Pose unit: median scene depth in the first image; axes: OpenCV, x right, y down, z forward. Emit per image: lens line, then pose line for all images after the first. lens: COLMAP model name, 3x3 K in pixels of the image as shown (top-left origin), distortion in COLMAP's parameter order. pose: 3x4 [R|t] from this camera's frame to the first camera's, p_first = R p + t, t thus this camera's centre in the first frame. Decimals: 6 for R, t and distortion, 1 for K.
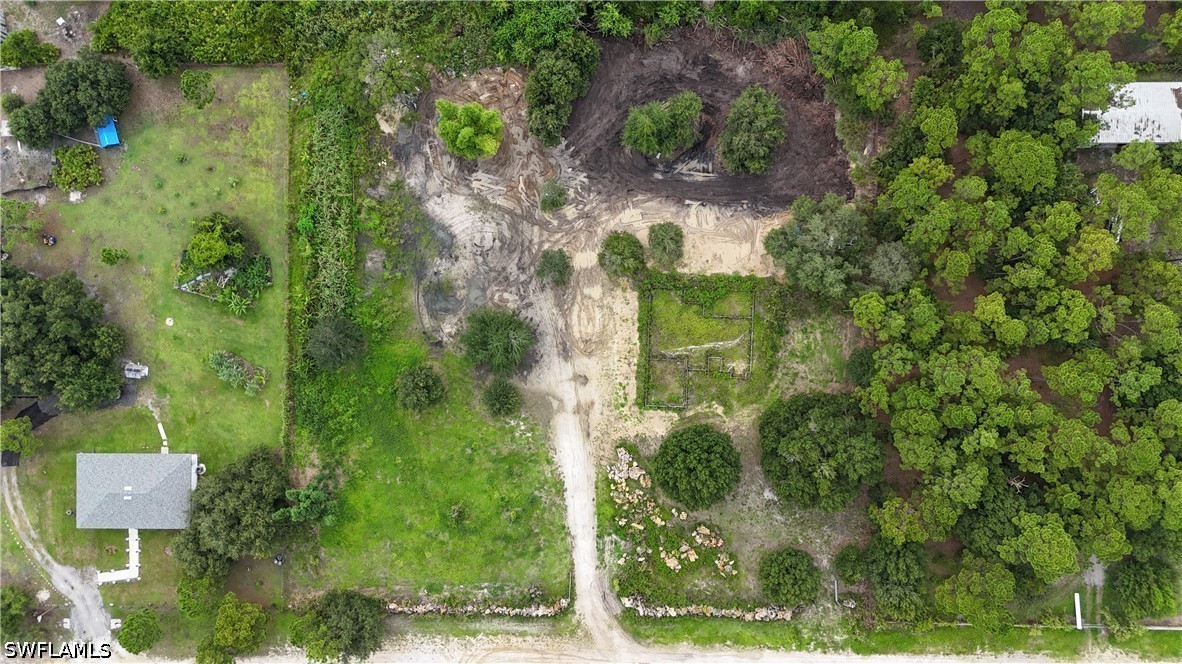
lens RADIAL K [[871.6, 0, 595.5], [0, 871.6, 330.0], [0, 0, 1]] dist [0.099594, -0.114409]
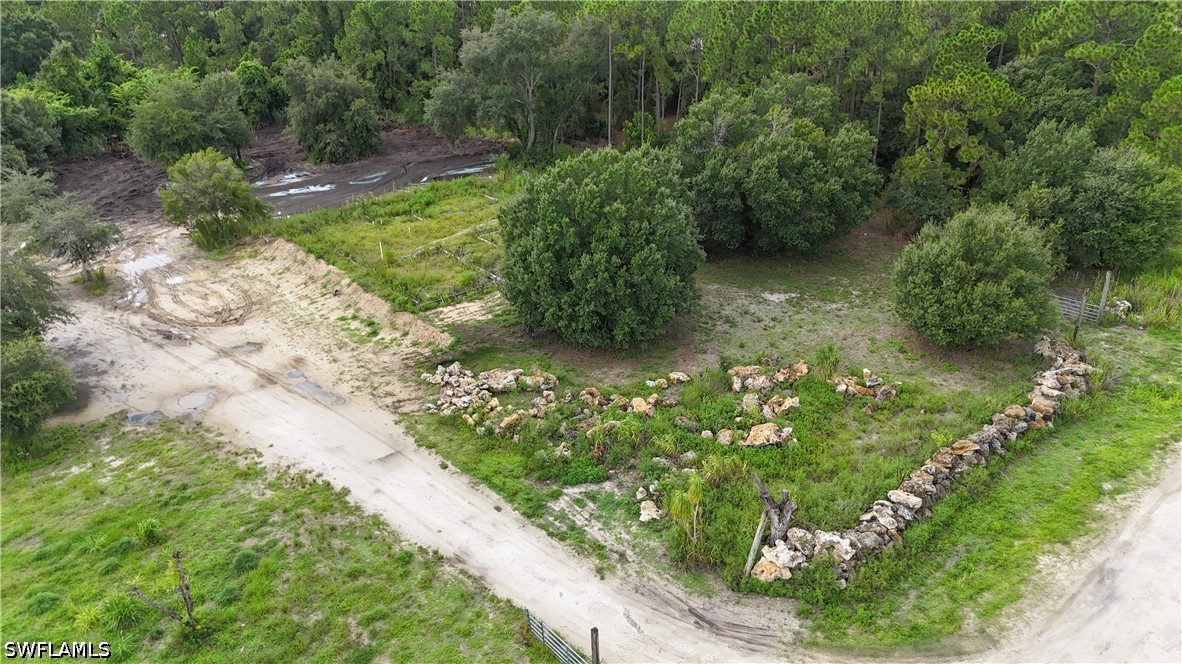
lens RADIAL K [[871.6, 0, 595.5], [0, 871.6, 330.0], [0, 0, 1]] dist [0.099594, -0.114409]
pose [[0.740362, -0.286005, 0.608330, -0.135896], [0.672207, 0.313519, -0.670703, 0.420266], [0.001101, 0.905487, 0.424372, 0.827254]]
